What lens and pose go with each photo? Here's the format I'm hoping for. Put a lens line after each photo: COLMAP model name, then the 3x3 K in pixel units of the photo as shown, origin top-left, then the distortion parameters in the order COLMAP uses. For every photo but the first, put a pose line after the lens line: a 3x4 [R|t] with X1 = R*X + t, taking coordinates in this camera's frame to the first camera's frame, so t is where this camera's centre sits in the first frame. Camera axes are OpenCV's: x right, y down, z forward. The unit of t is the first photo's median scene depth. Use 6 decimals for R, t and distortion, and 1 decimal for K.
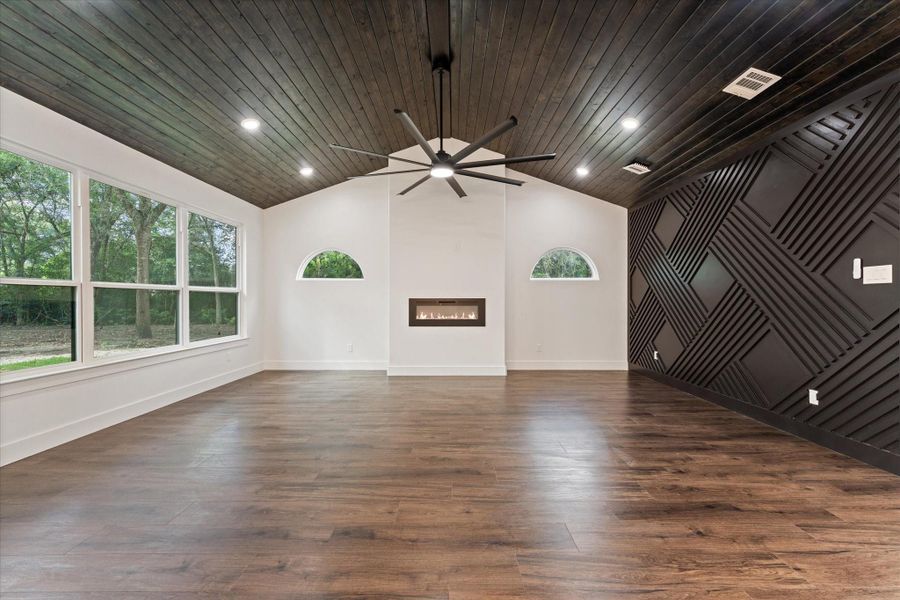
lens RADIAL K [[363.4, 0, 450.0], [0, 363.4, 300.0], [0, 0, 1]] dist [0.000573, 0.000217]
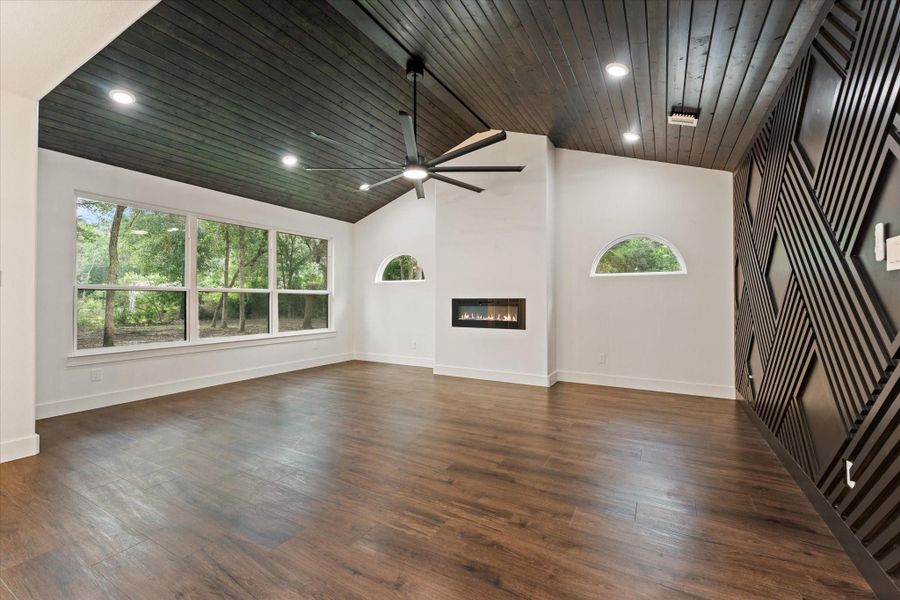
lens RADIAL K [[373.5, 0, 450.0], [0, 373.5, 300.0], [0, 0, 1]] dist [-0.000748, -0.000034]
pose [[0.870923, 0.001447, -0.491418, 0.391292], [-0.001821, 0.999998, -0.000282, -0.000338], [0.491417, 0.001140, 0.870924, 0.101446]]
